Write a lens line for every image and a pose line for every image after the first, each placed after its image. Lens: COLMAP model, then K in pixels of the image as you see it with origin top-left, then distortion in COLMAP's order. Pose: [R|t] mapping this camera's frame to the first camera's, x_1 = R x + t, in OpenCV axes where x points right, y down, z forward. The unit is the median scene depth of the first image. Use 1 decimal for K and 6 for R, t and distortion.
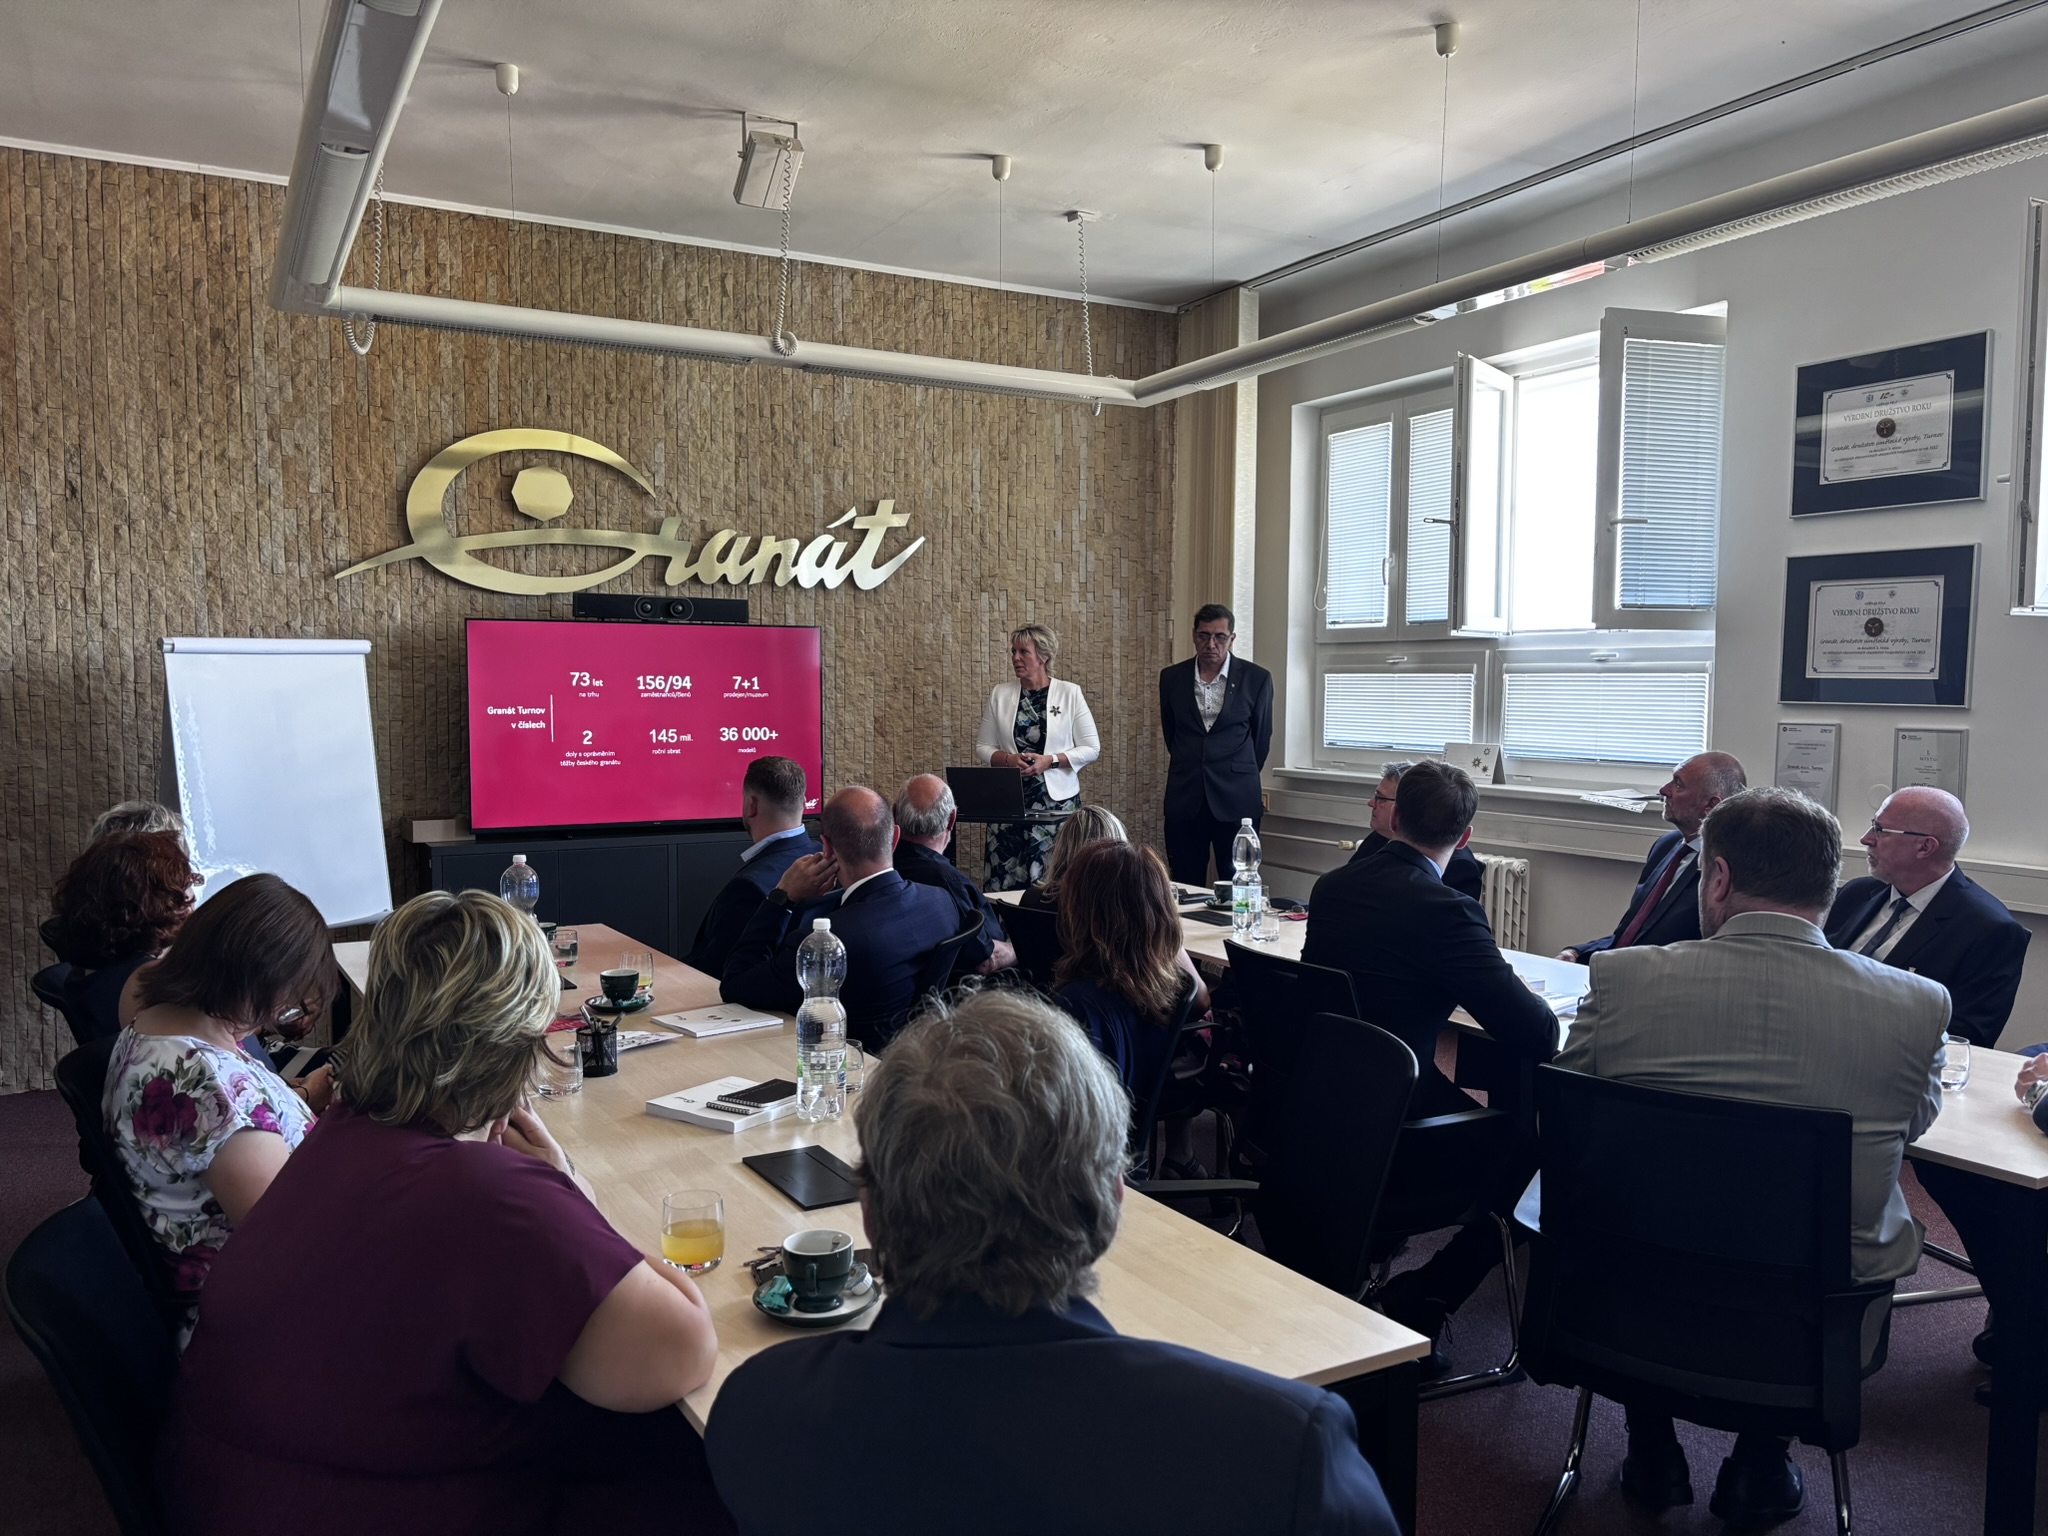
lens RADIAL K [[1558.9, 0, 1021.2], [0, 1558.9, 773.9], [0, 0, 1]] dist [0.005592, 0.000462]
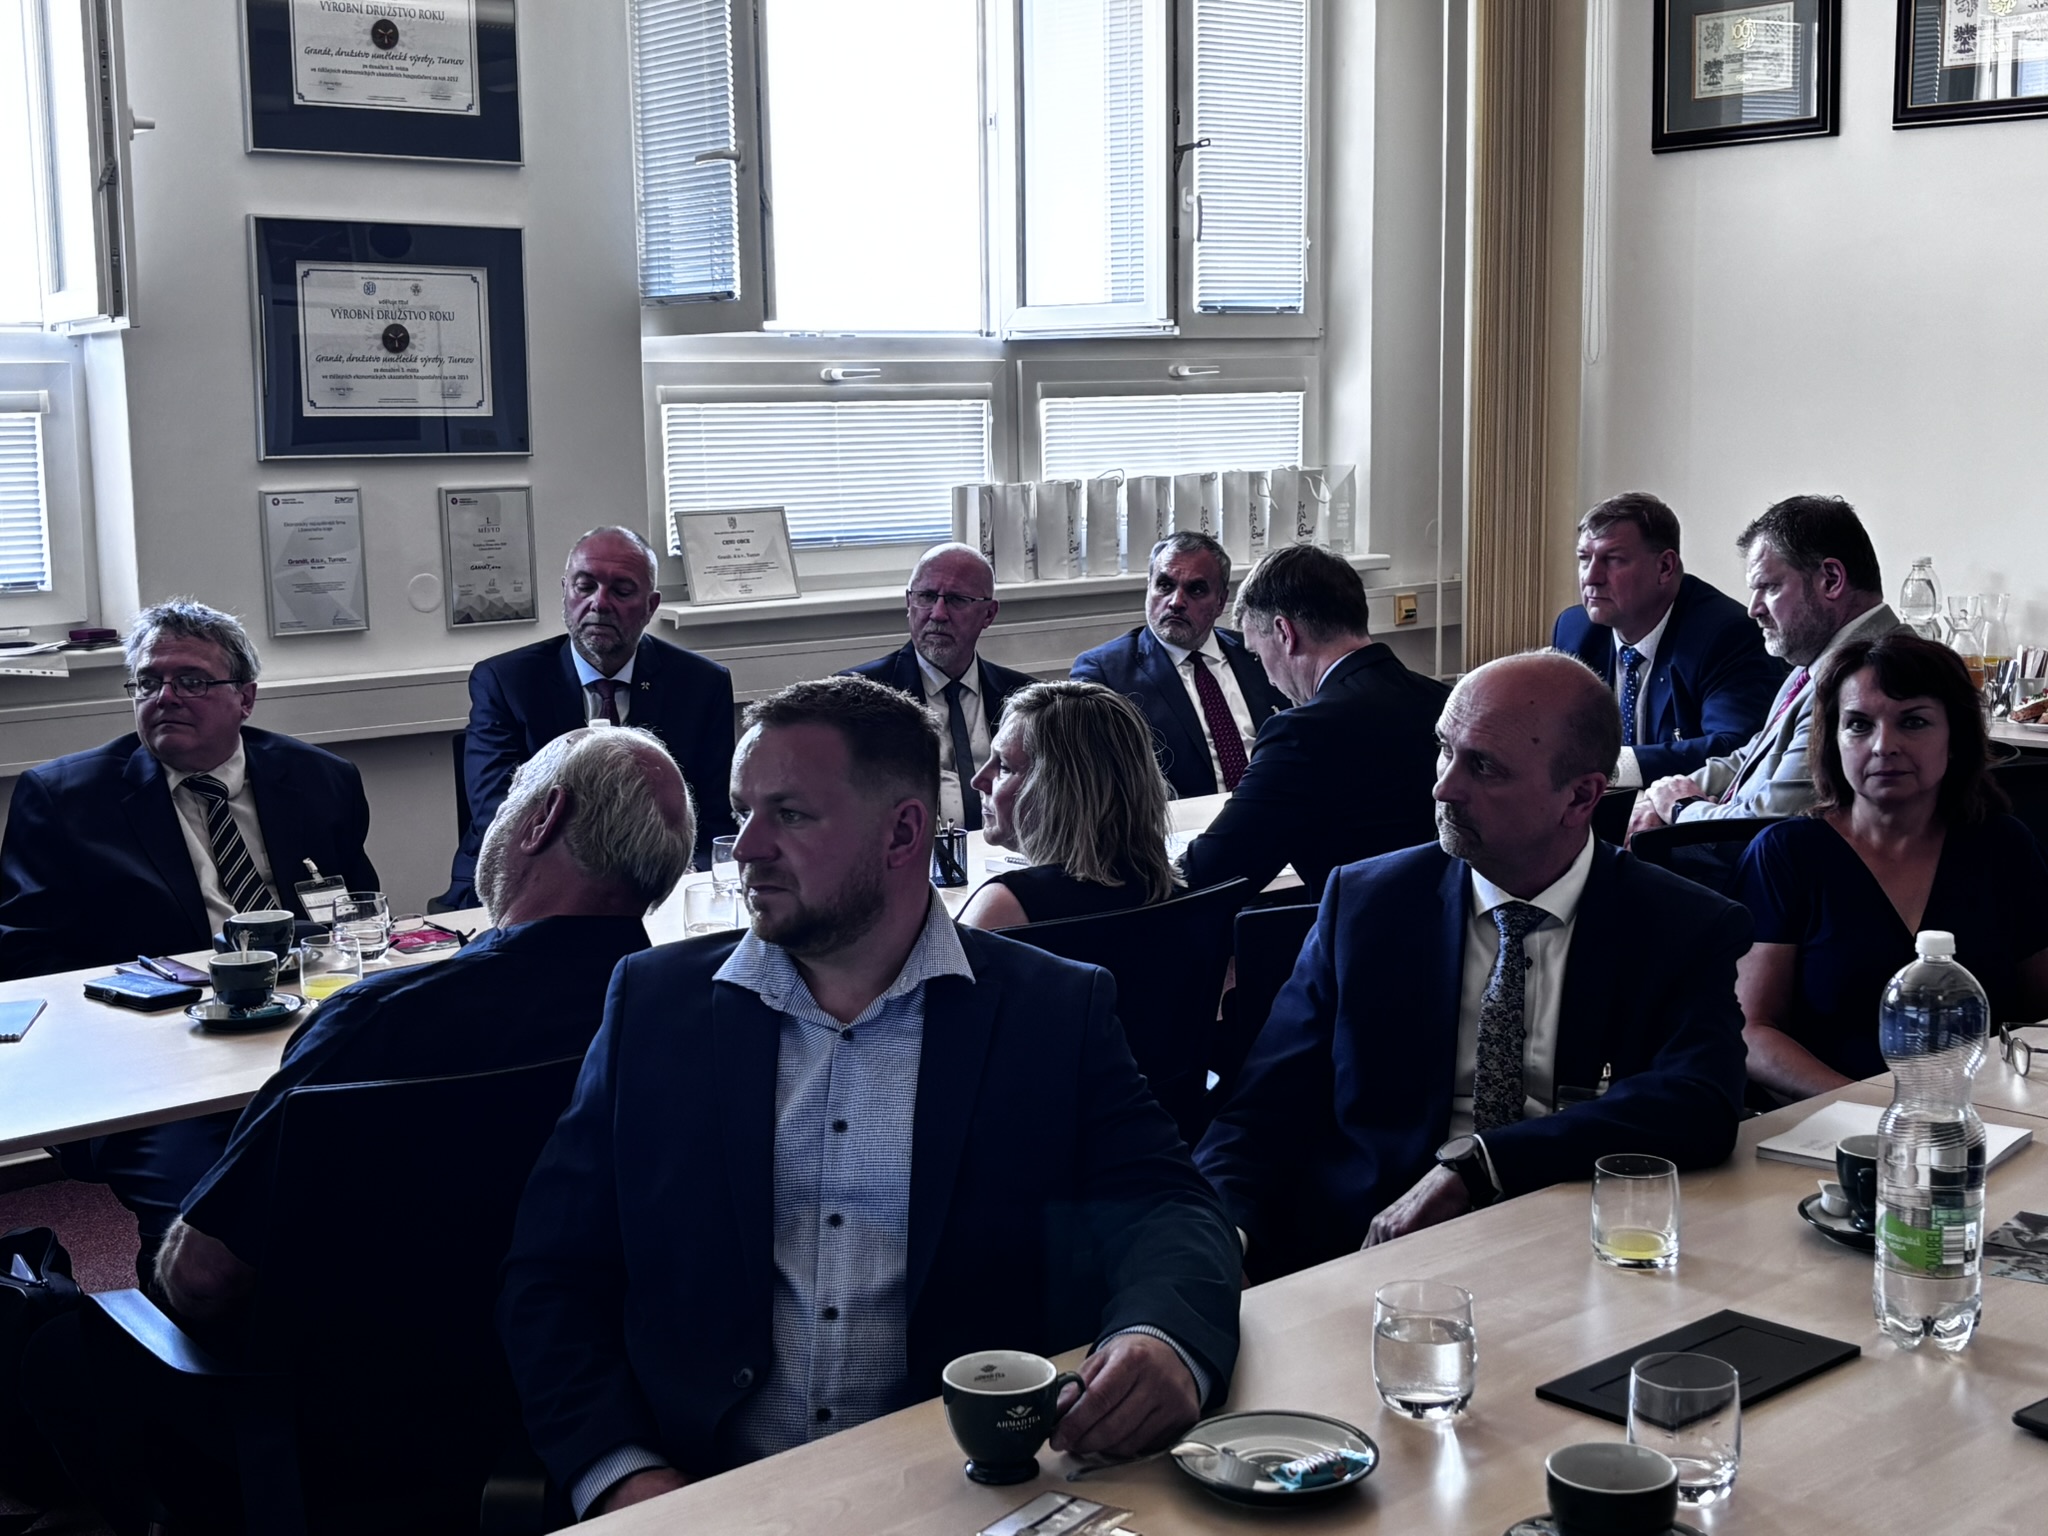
lens RADIAL K [[2635.2, 0, 1021.2], [0, 2635.2, 768.4], [0, 0, 1]] dist [-0.025970, 0.000000]
pose [[-0.220137, -0.128783, 0.966931, -0.615533], [0.075304, 0.986045, 0.148473, -0.059994], [-0.972558, 0.105498, -0.207367, 0.997642]]
